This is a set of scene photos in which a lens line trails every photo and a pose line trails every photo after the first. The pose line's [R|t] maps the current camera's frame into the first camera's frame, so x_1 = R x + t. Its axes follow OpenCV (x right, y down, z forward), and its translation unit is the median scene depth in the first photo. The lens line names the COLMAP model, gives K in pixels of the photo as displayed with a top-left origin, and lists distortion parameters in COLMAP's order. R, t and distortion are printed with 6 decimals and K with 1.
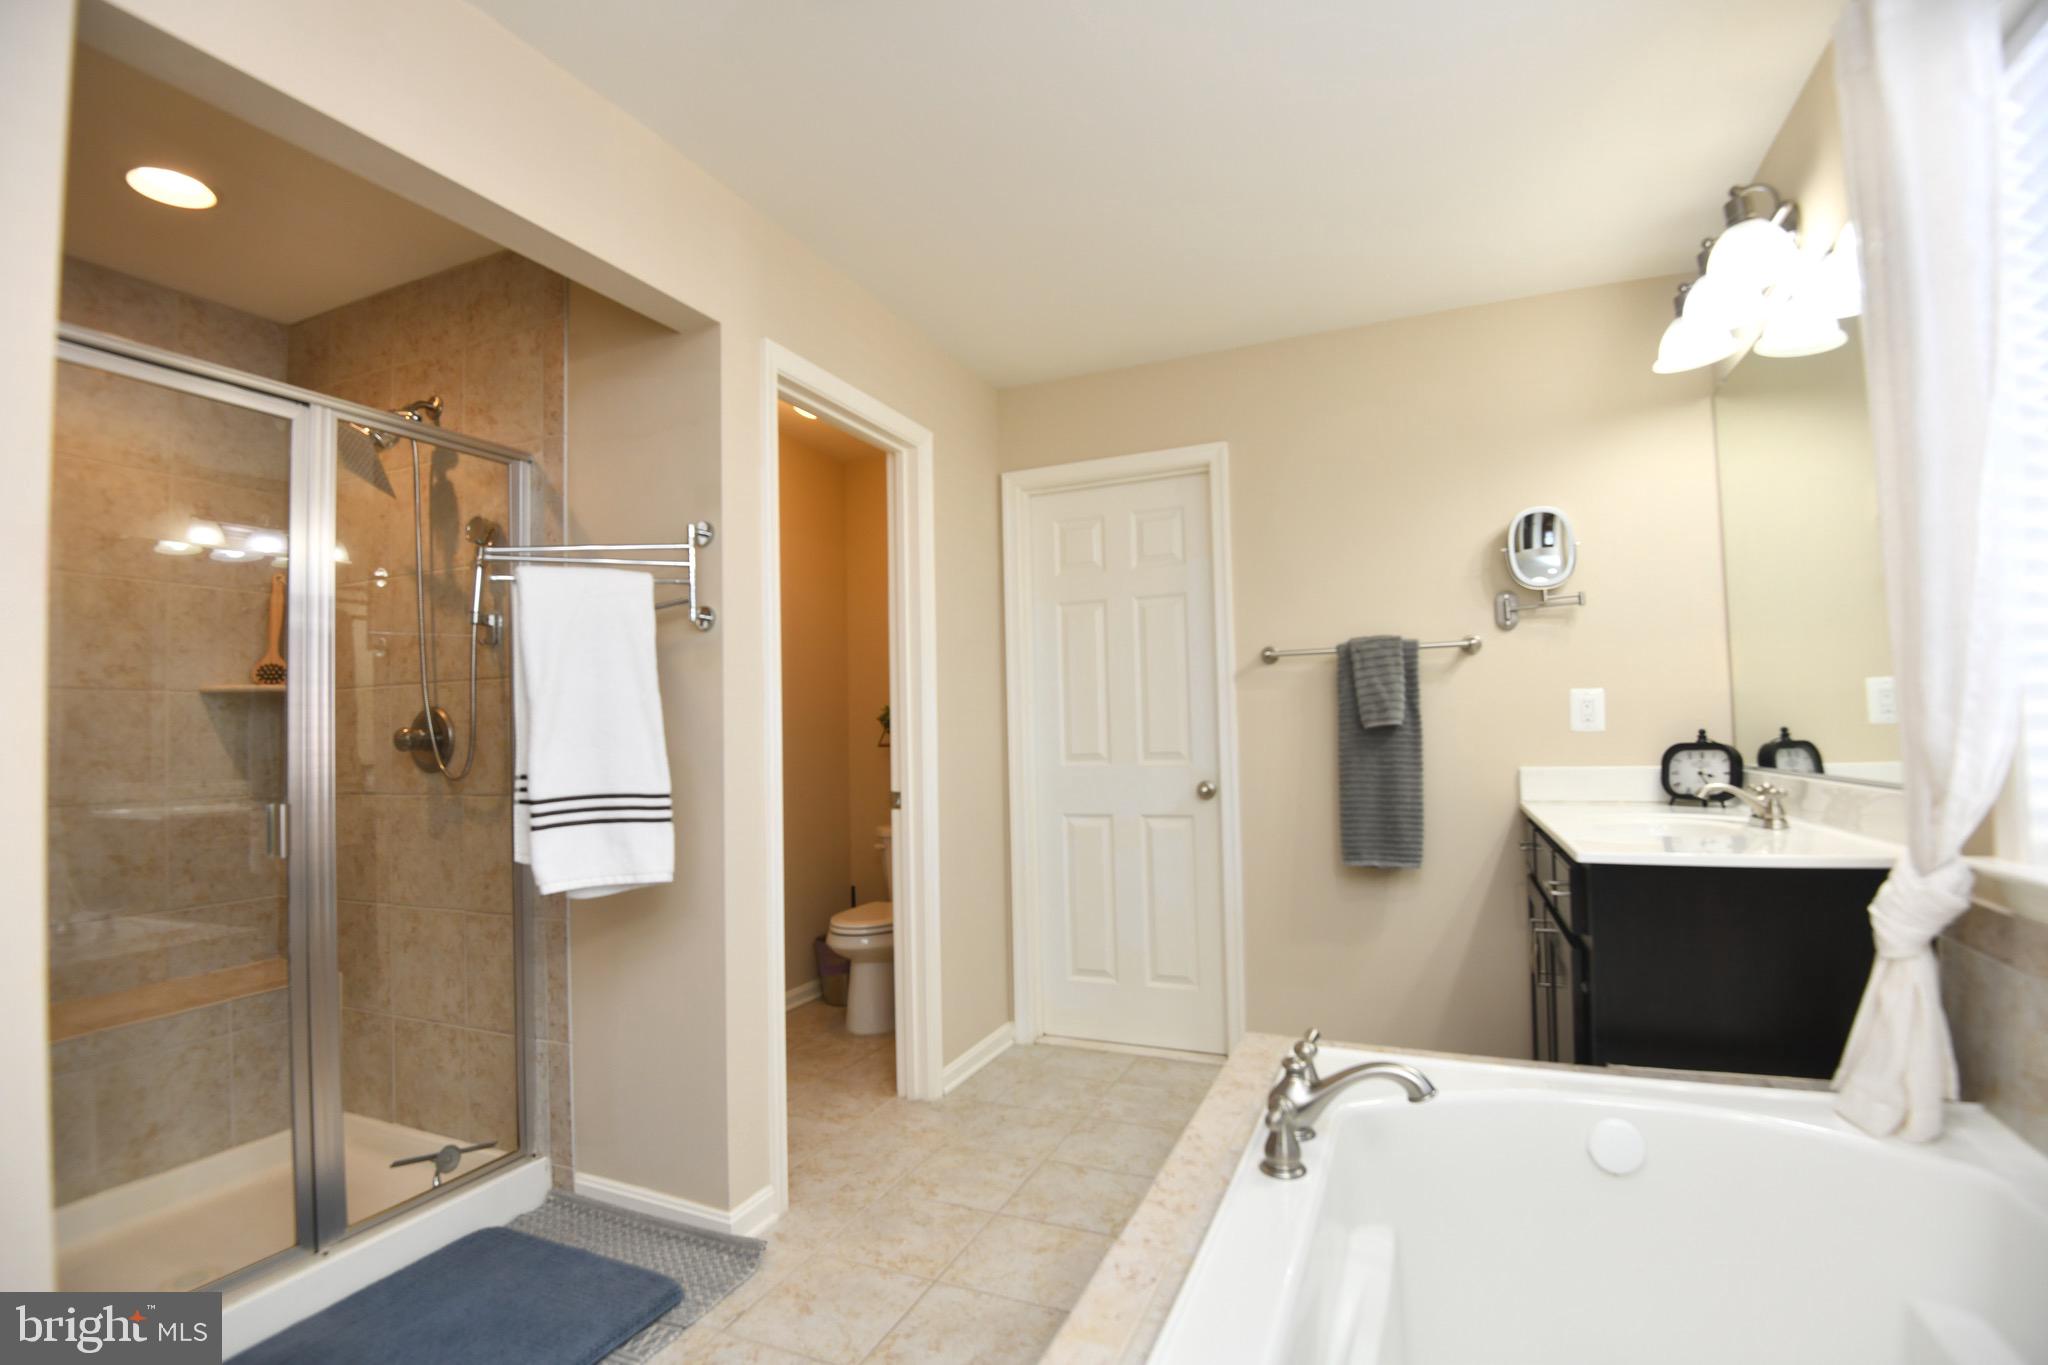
lens RADIAL K [[954.8, 0, 1020.6], [0, 954.8, 694.4], [0, 0, 1]] dist [0.000748, -0.028786]
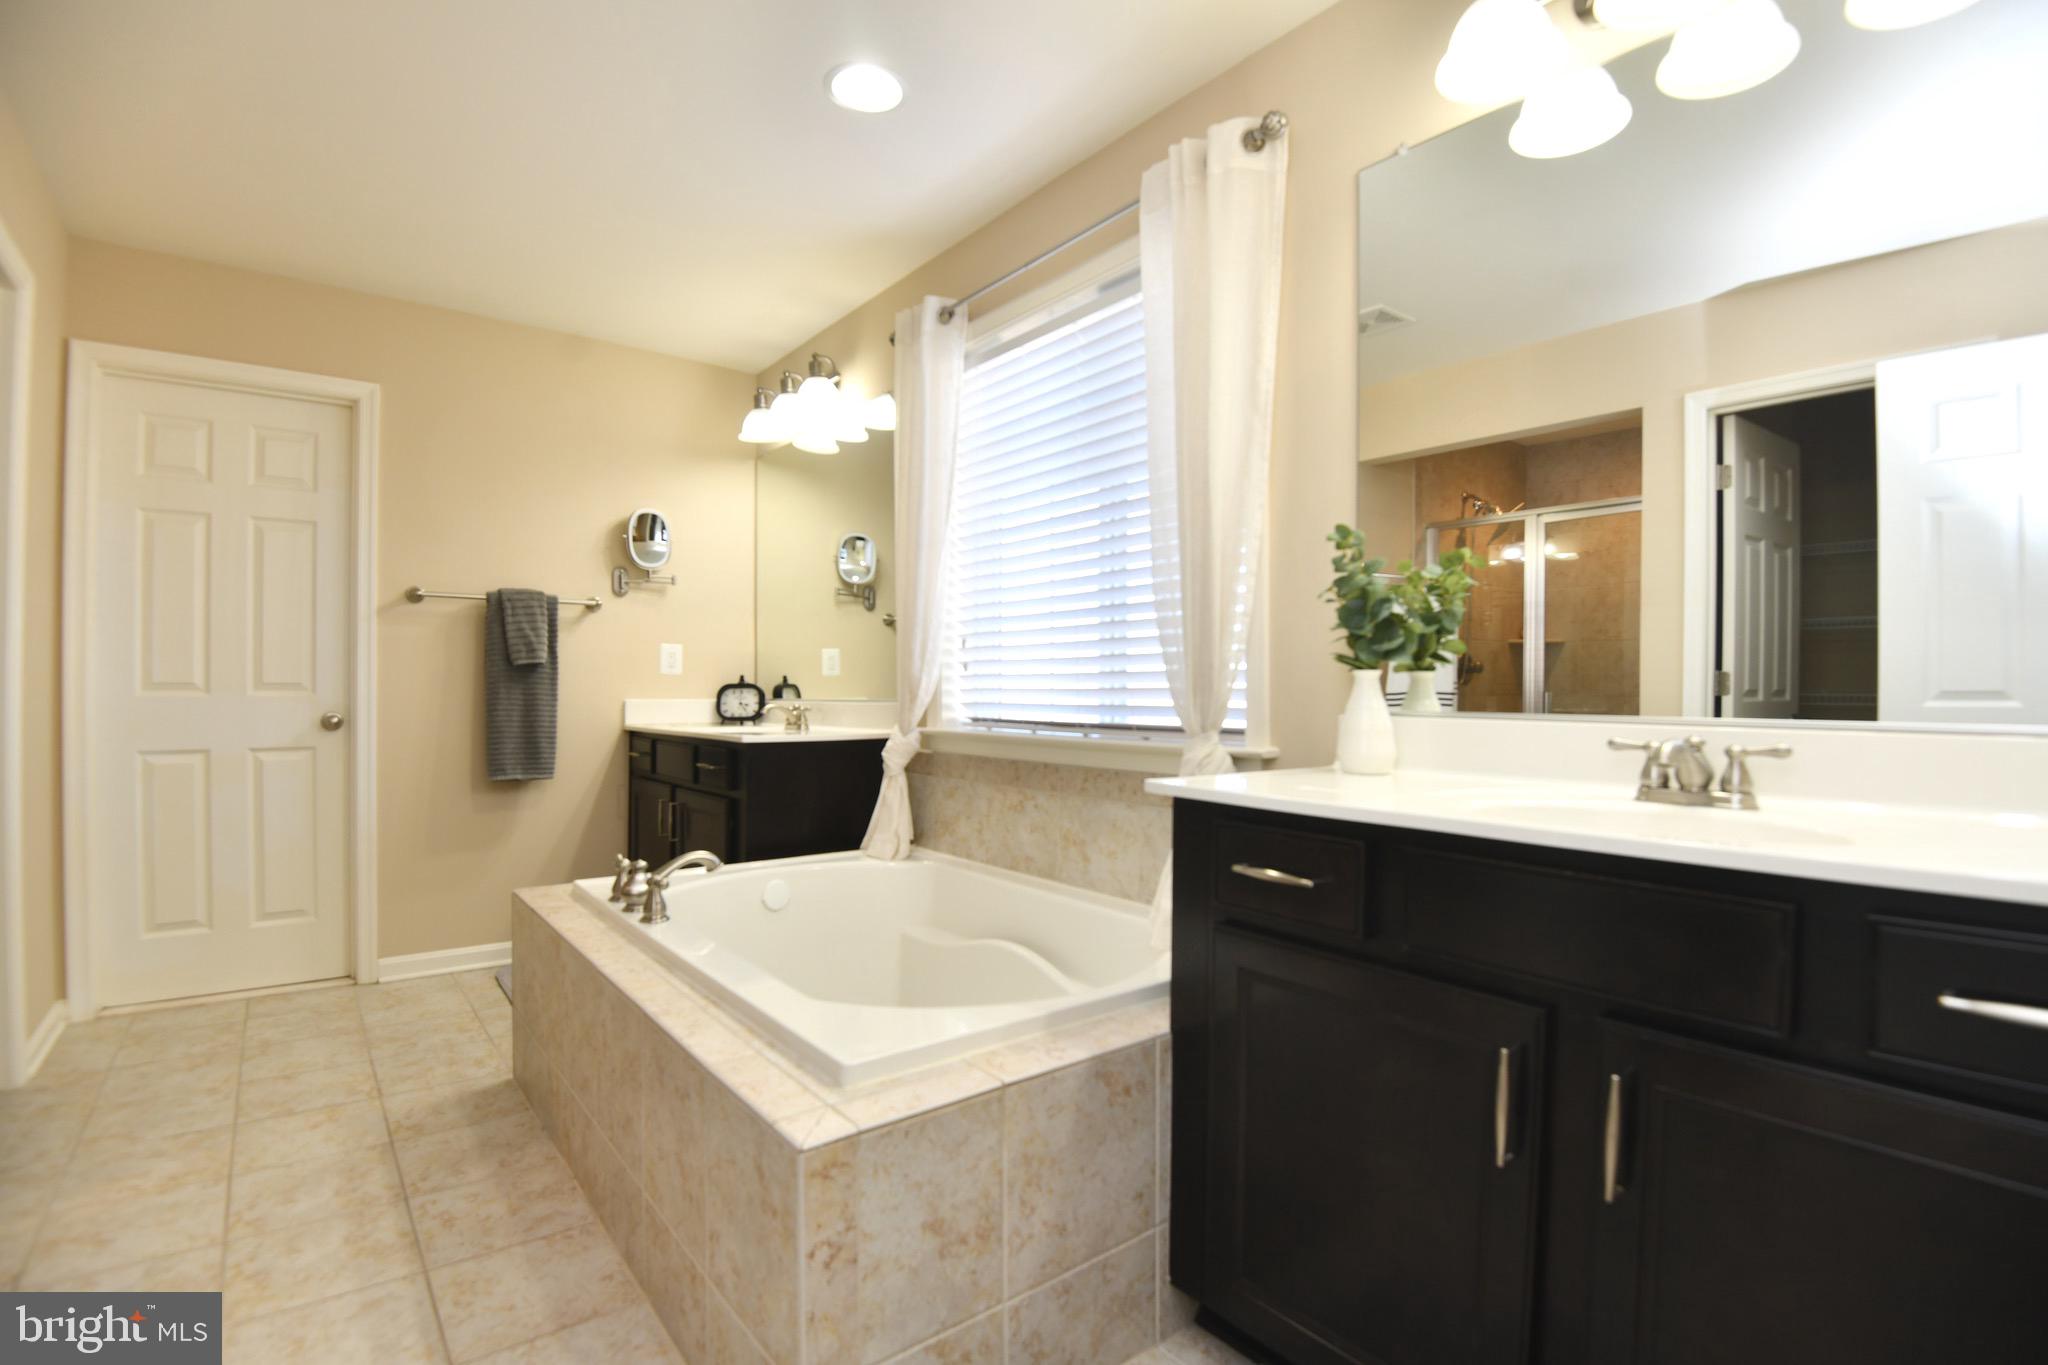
lens RADIAL K [[954.8, 0, 1020.6], [0, 954.8, 694.4], [0, 0, 1]] dist [0.000748, -0.028786]
pose [[0.479828, 0.023068, 0.877059, -0.384137], [-0.050982, 0.998698, 0.001624, 0.038210], [-0.875880, -0.045494, 0.480380, -0.133061]]
